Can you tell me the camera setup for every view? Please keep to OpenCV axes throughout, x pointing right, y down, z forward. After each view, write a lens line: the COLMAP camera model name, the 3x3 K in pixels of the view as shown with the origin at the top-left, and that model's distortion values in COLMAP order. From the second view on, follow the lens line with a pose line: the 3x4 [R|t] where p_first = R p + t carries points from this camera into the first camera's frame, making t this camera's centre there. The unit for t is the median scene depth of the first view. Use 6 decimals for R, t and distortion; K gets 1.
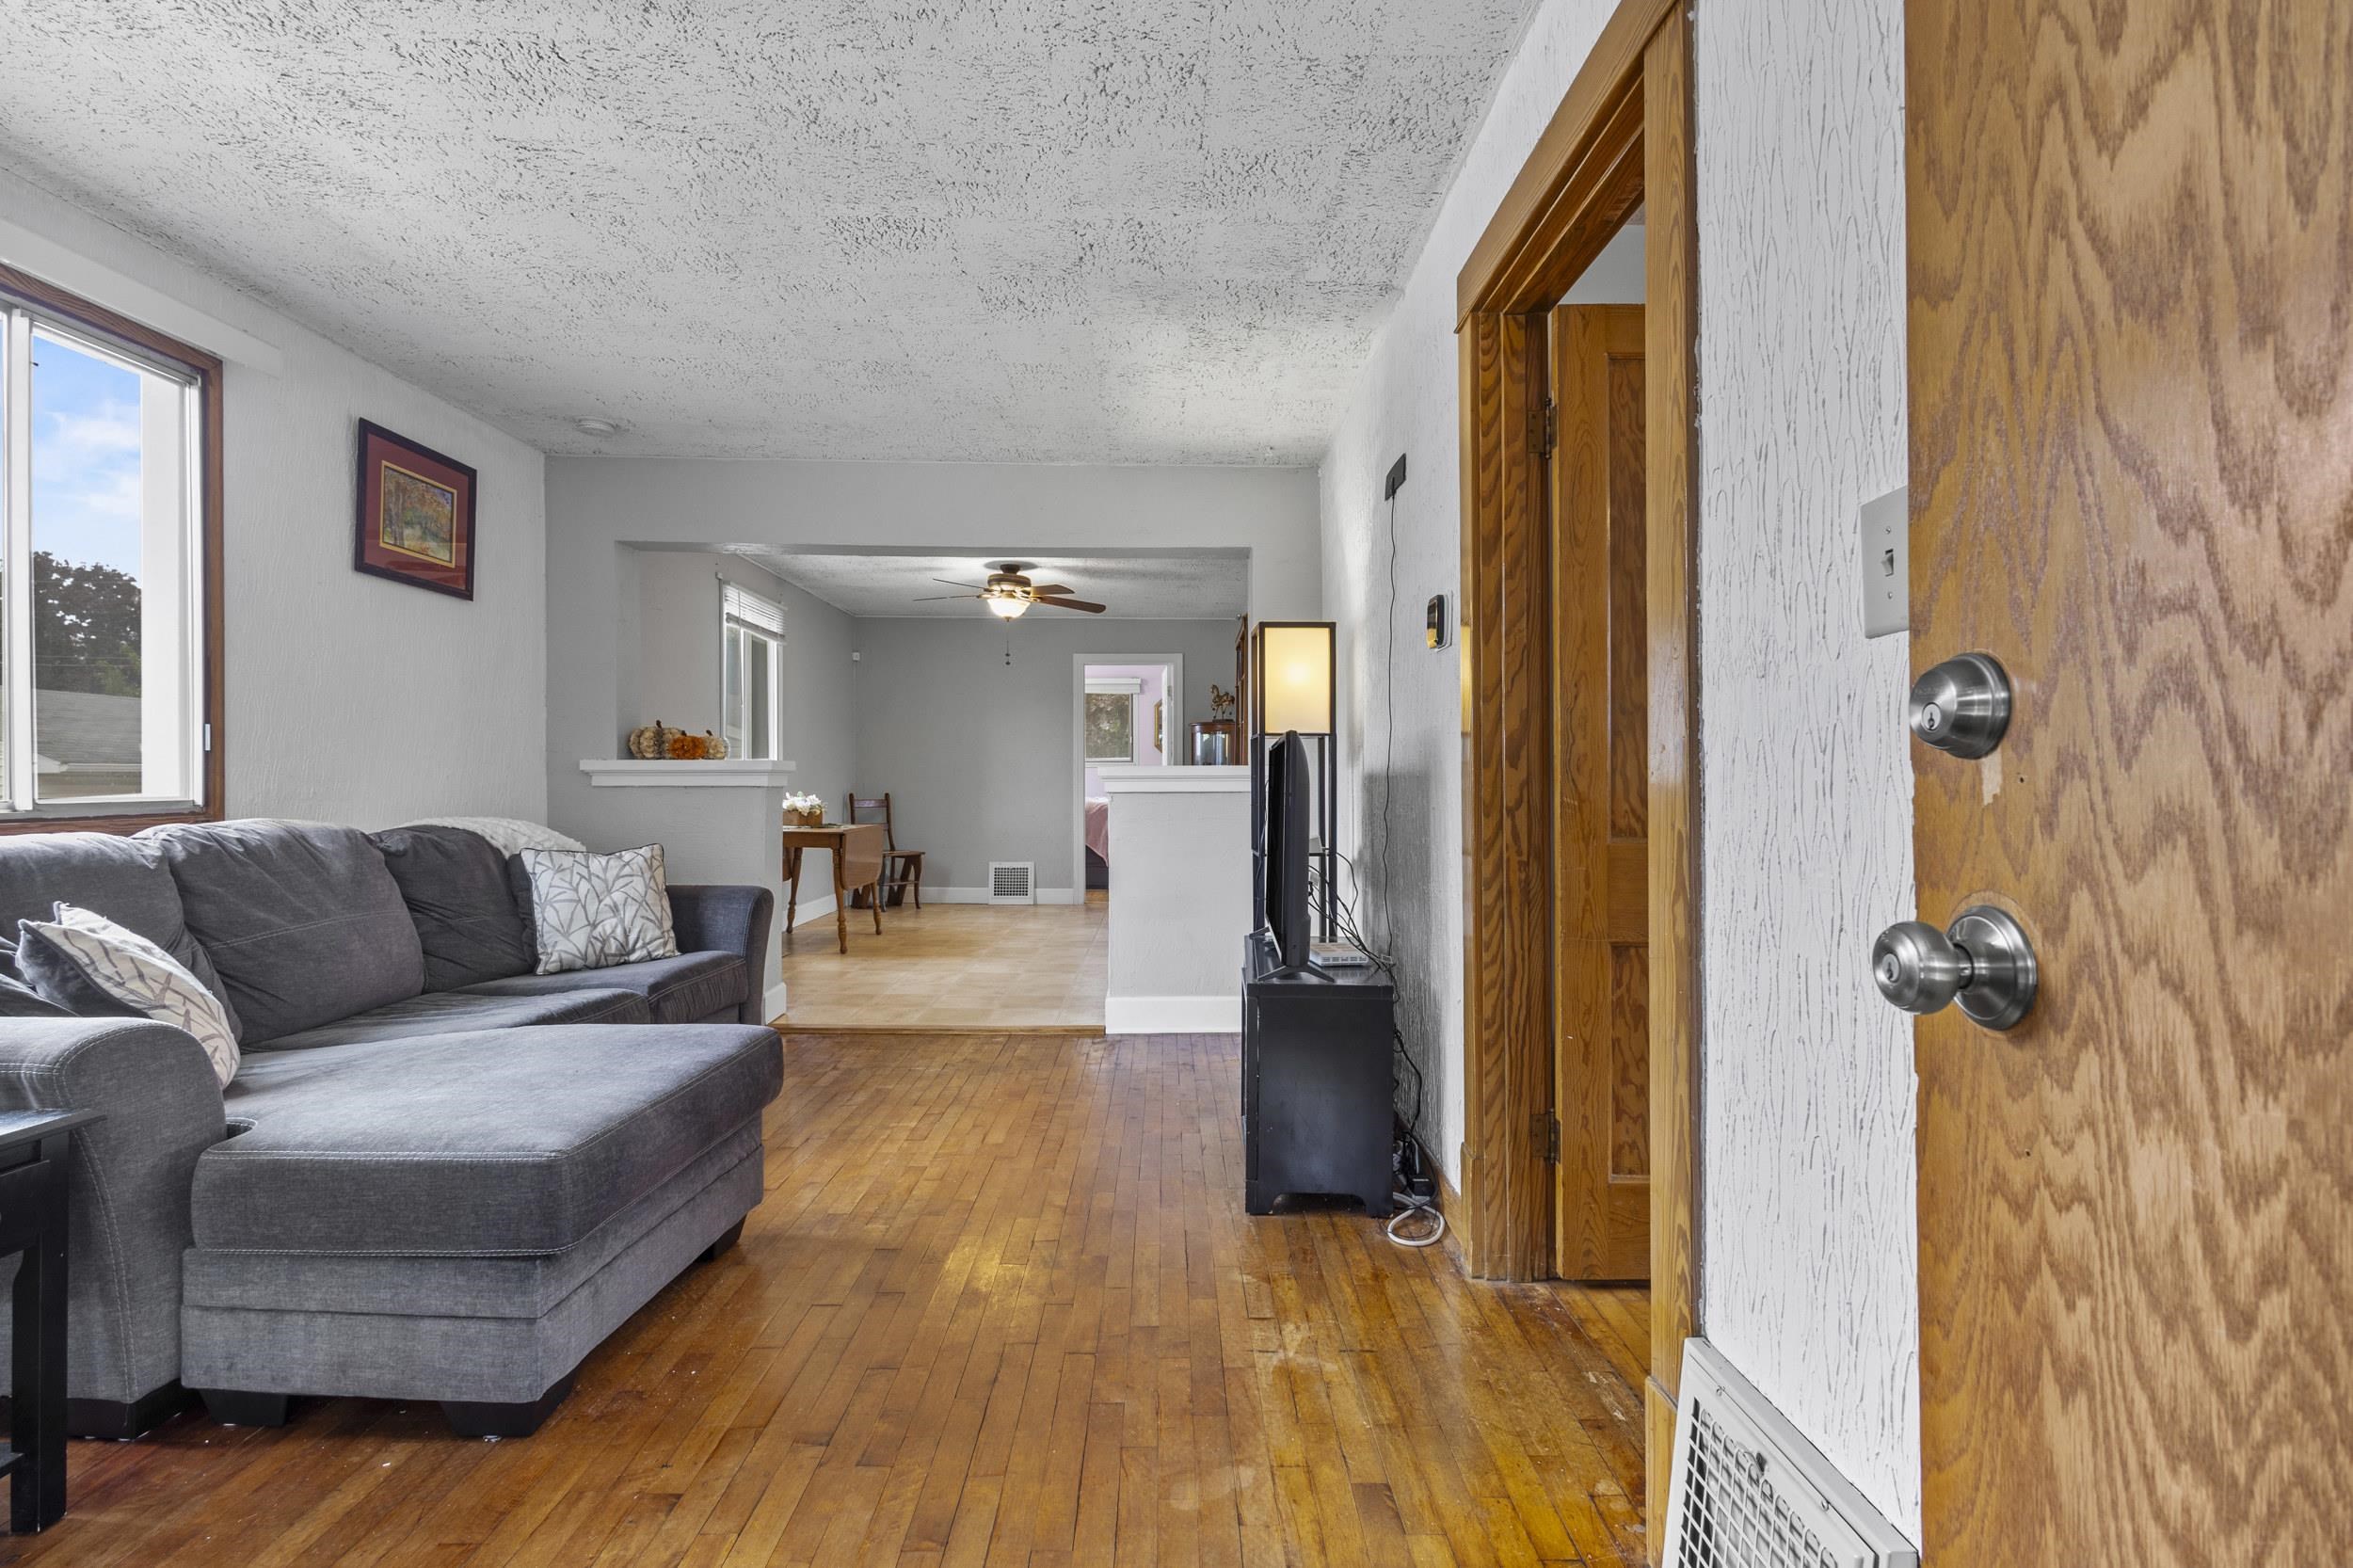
lens RADIAL K [[1104.6, 0, 1178.6], [0, 1104.6, 782.3], [0, 0, 1]] dist [0.010929, -0.004255]
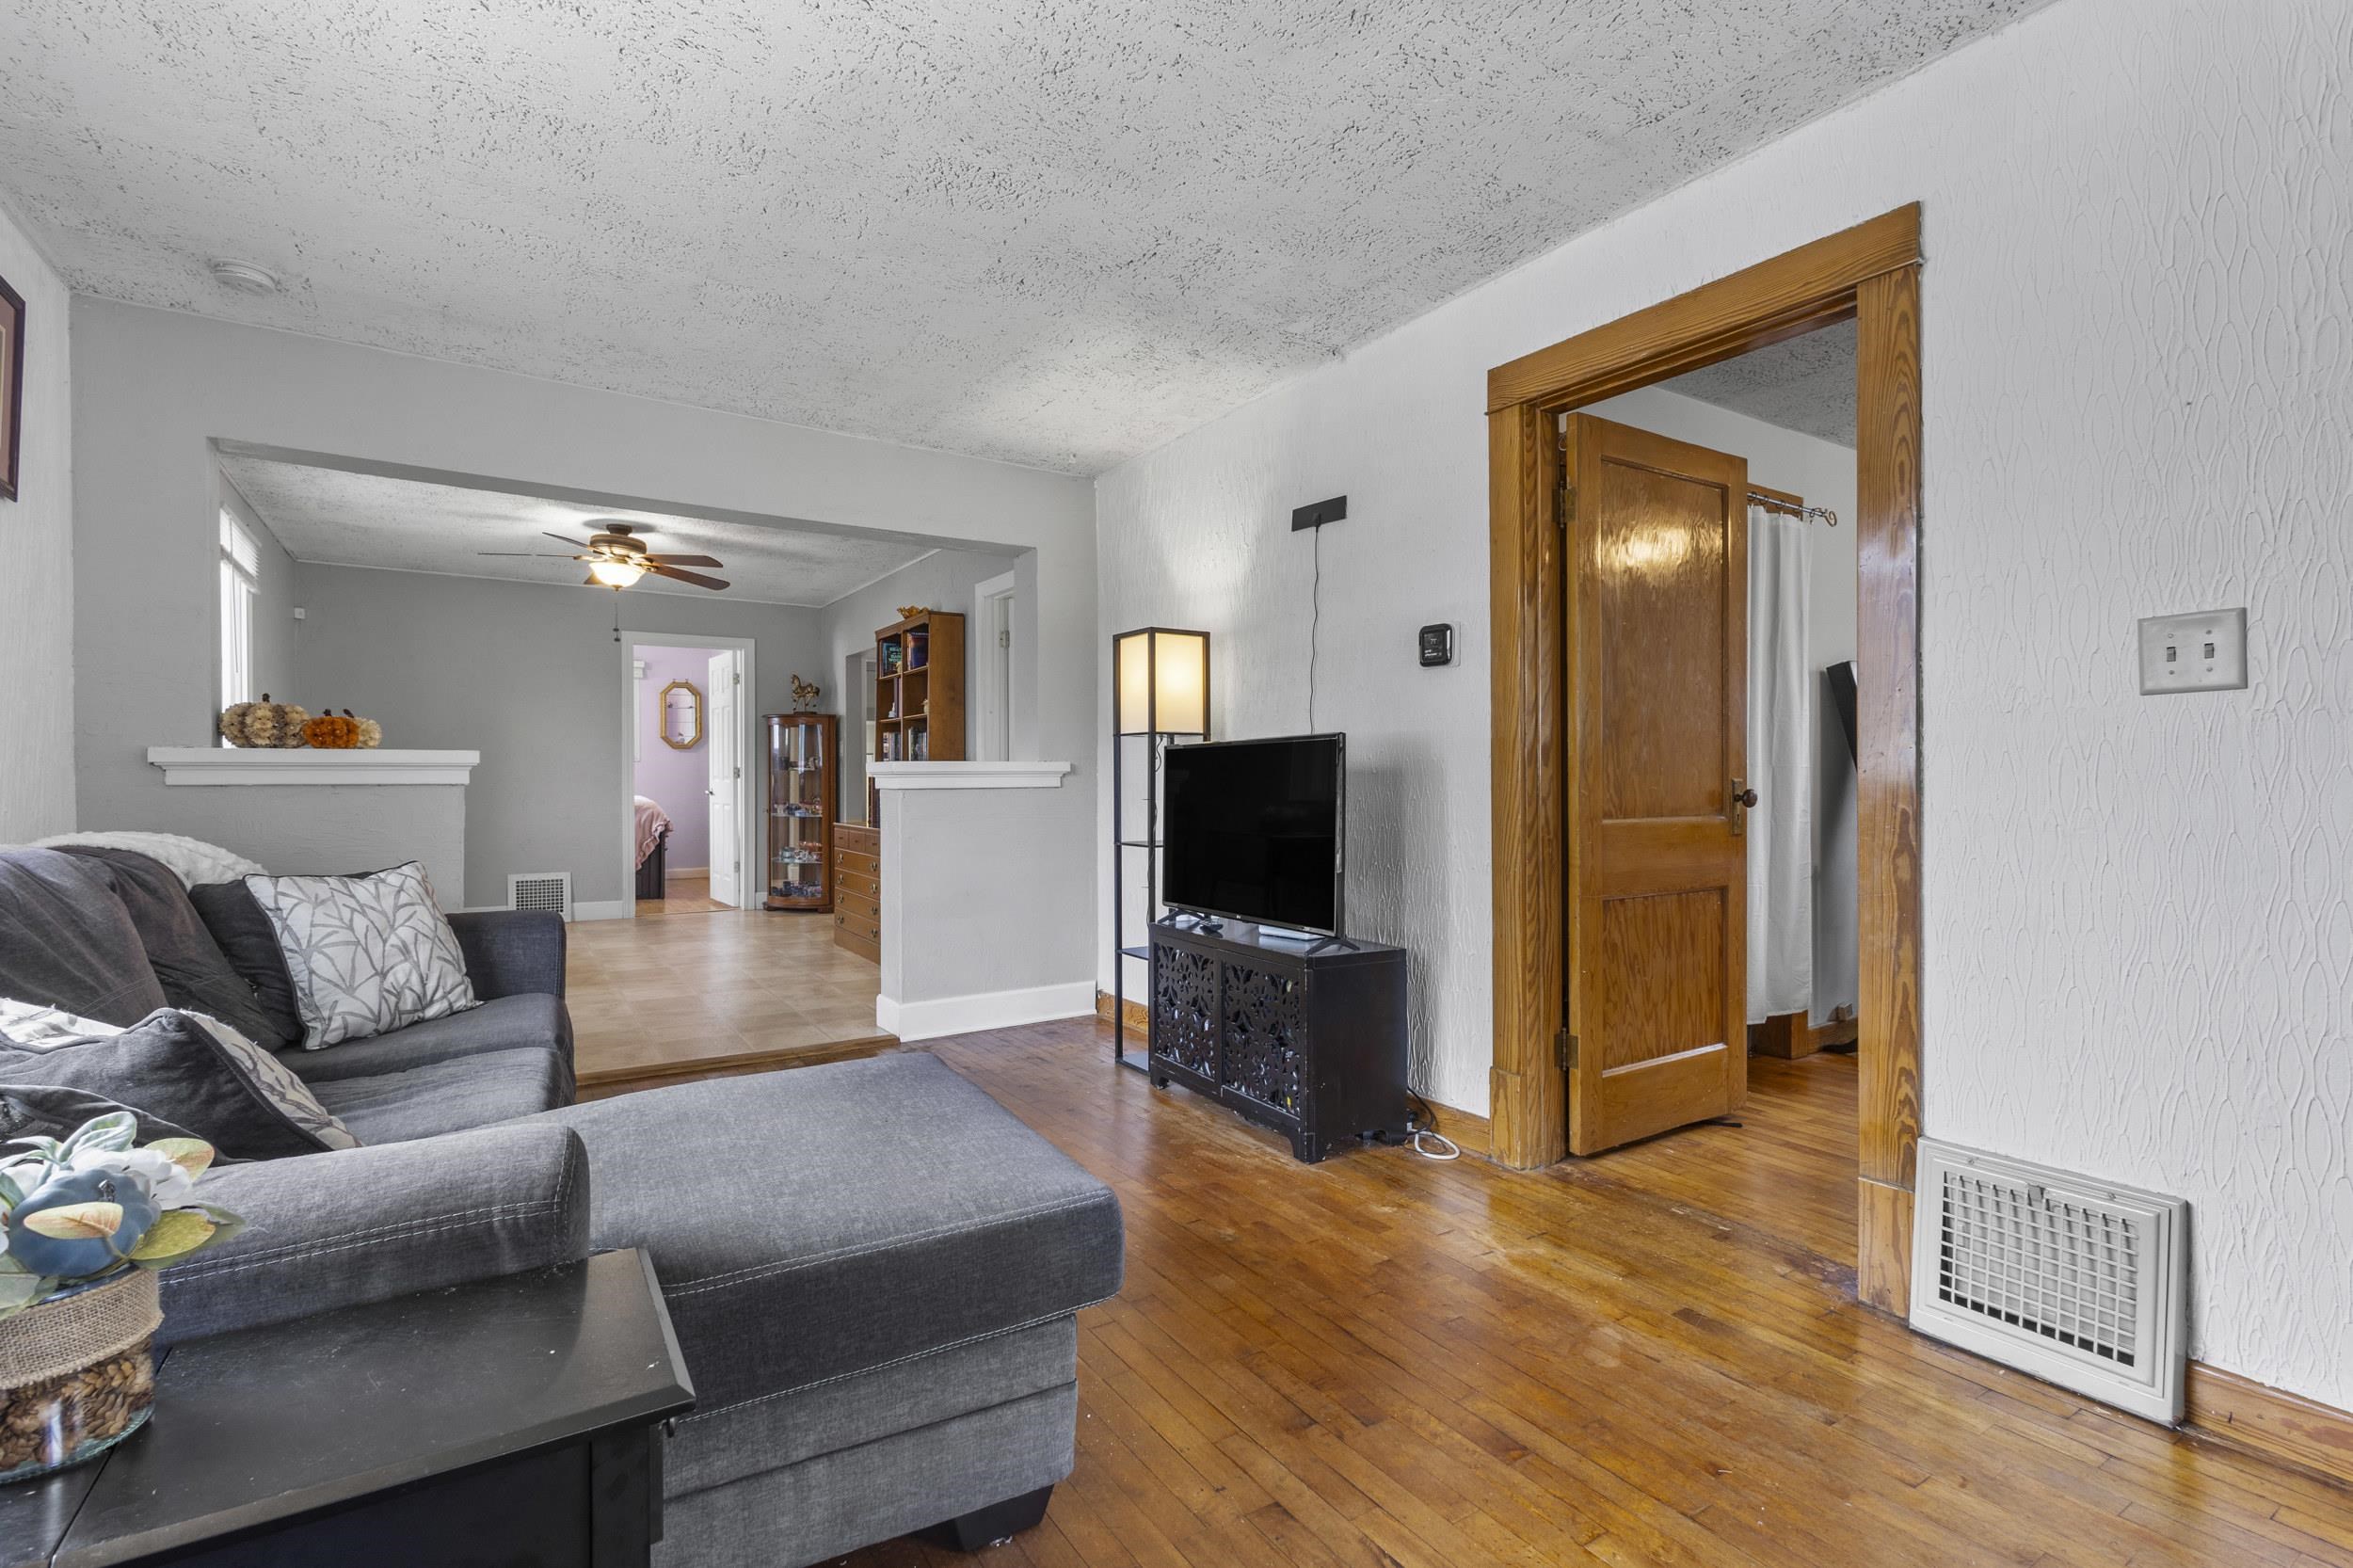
lens RADIAL K [[1085.3, 0, 1183.9], [0, 1085.3, 782.7], [0, 0, 1]] dist [0.006506, -0.000018]
pose [[0.843387, -0.003996, 0.537291, -0.577759], [0.001571, 0.999986, 0.004971, -0.000804], [-0.537304, -0.003348, 0.843382, 0.130400]]
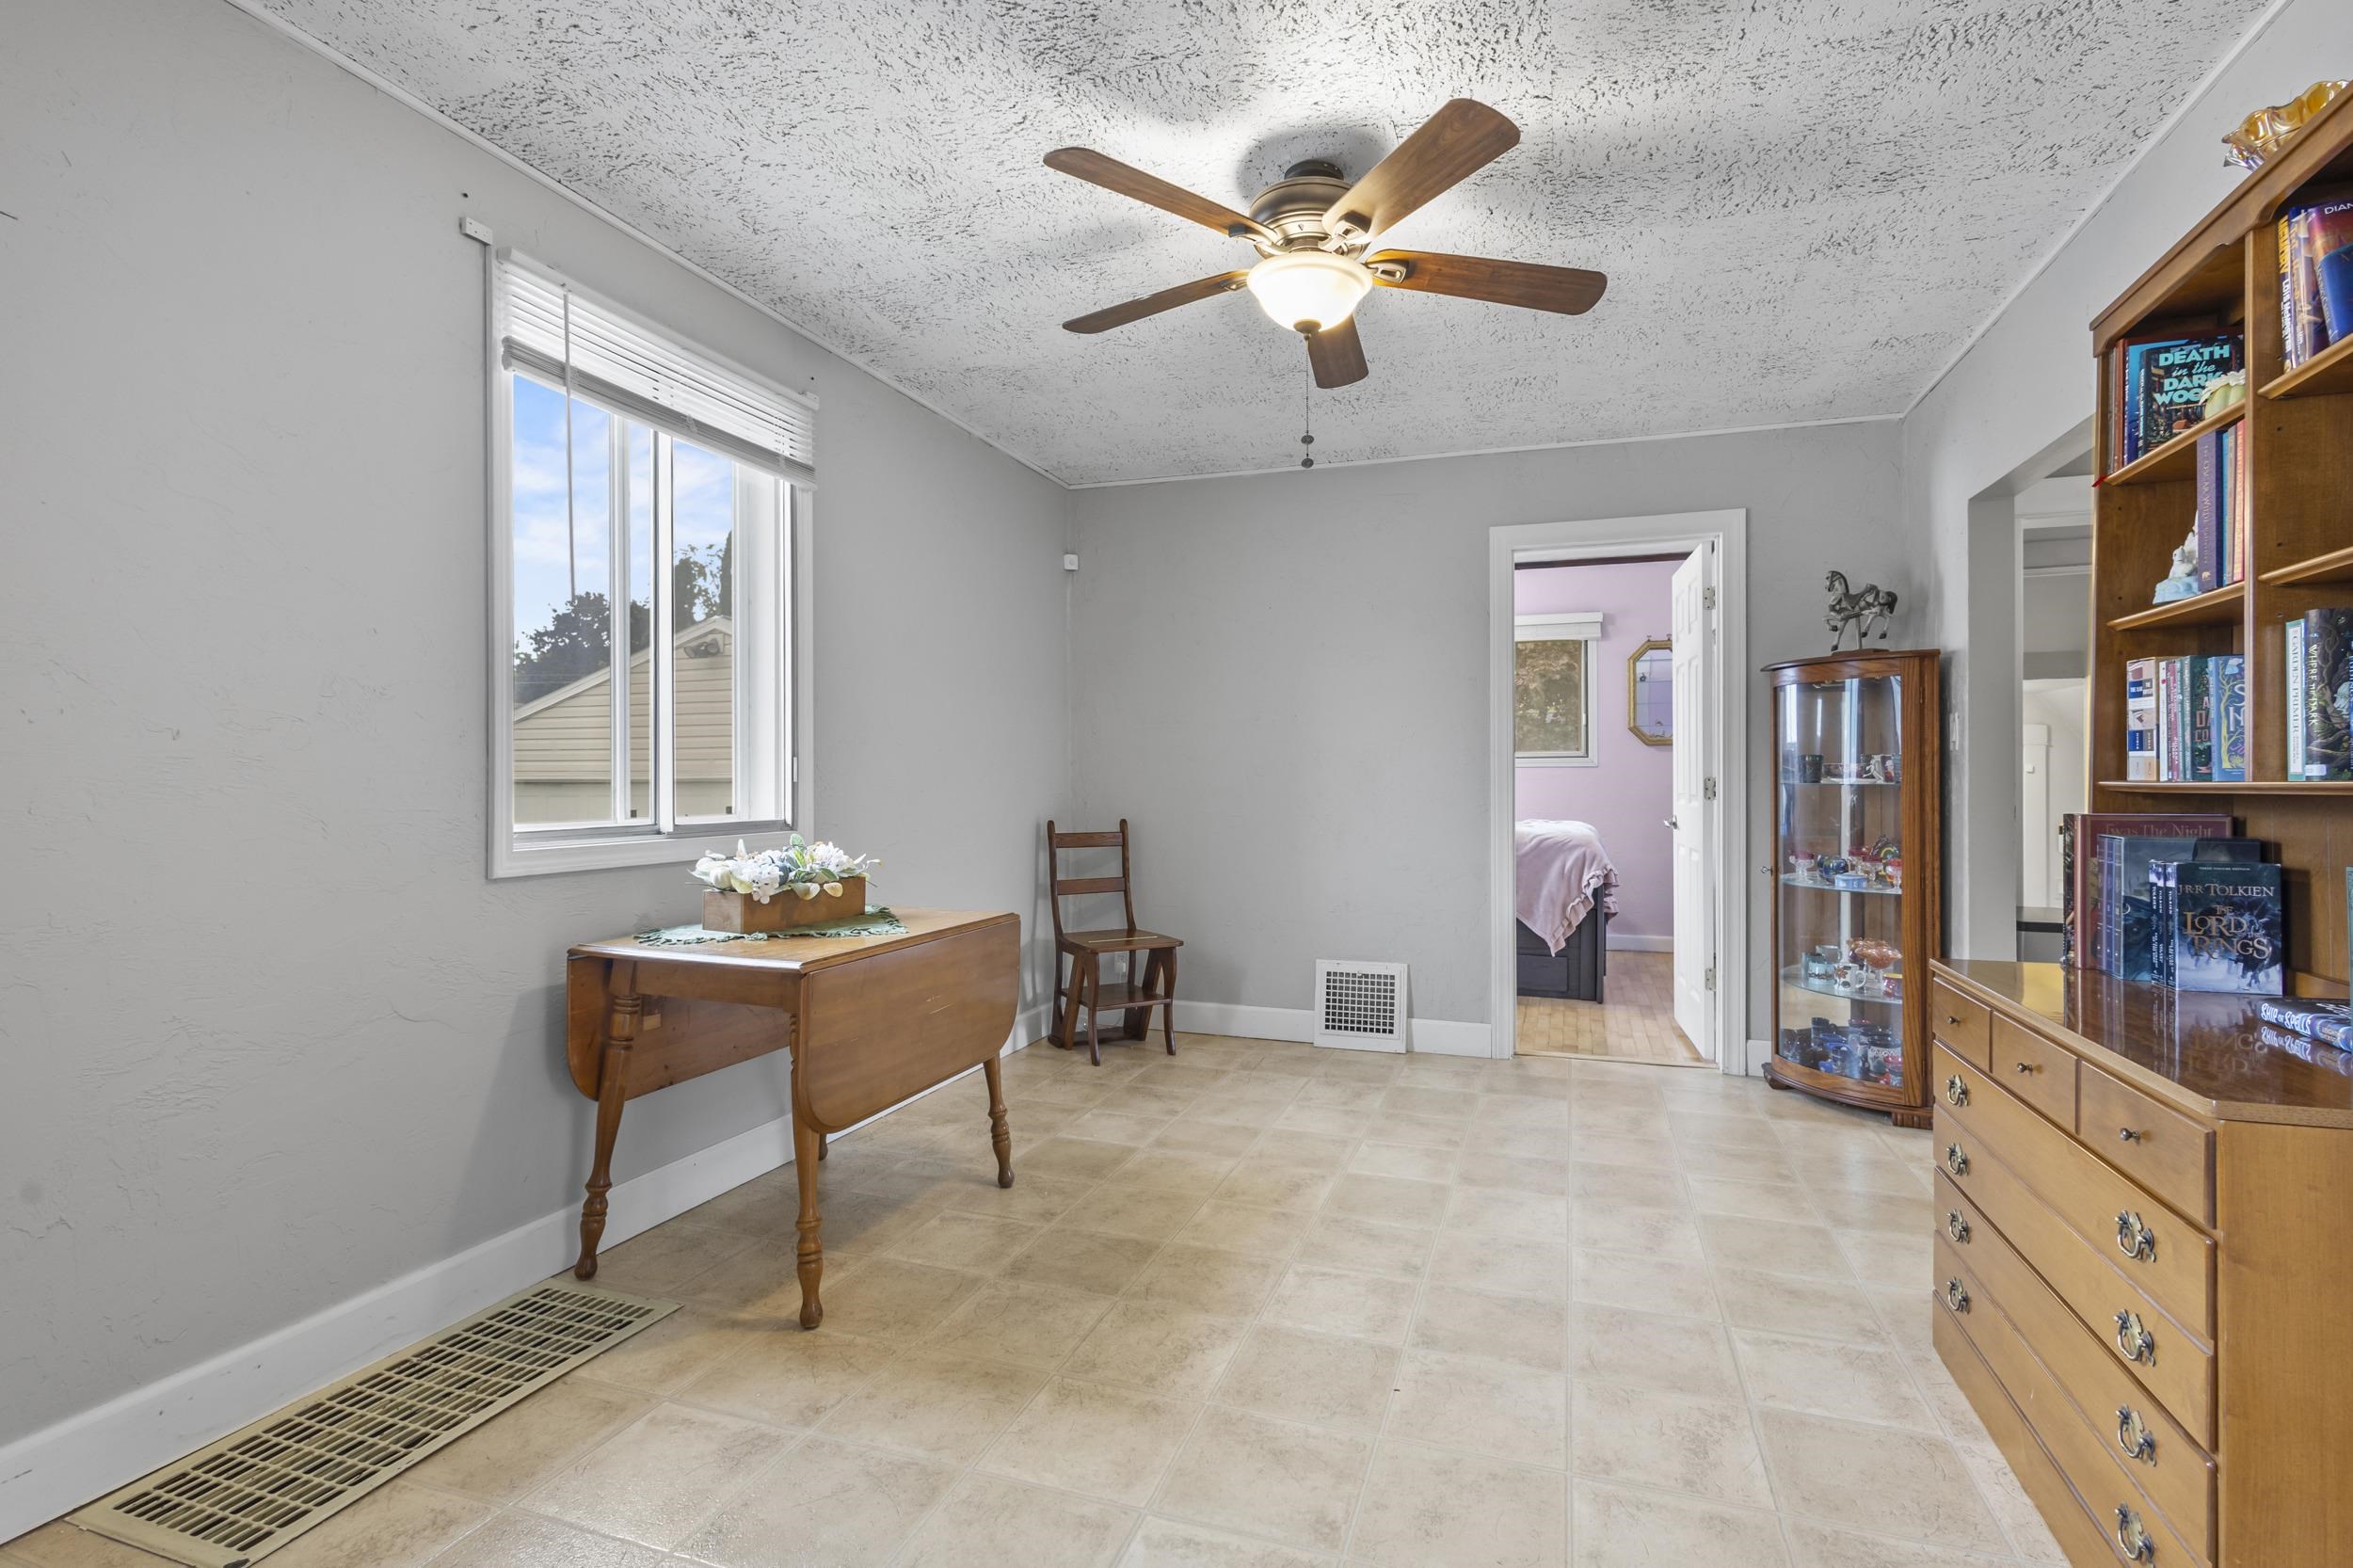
lens RADIAL K [[1099.3, 0, 1201.4], [0, 1099.3, 784.5], [0, 0, 1]] dist [-0.001028, -0.000088]
pose [[0.944043, -0.001476, -0.329819, -0.180612], [0.002373, 0.999994, 0.002319, -0.024839], [0.329814, -0.002972, 0.944041, 1.629820]]
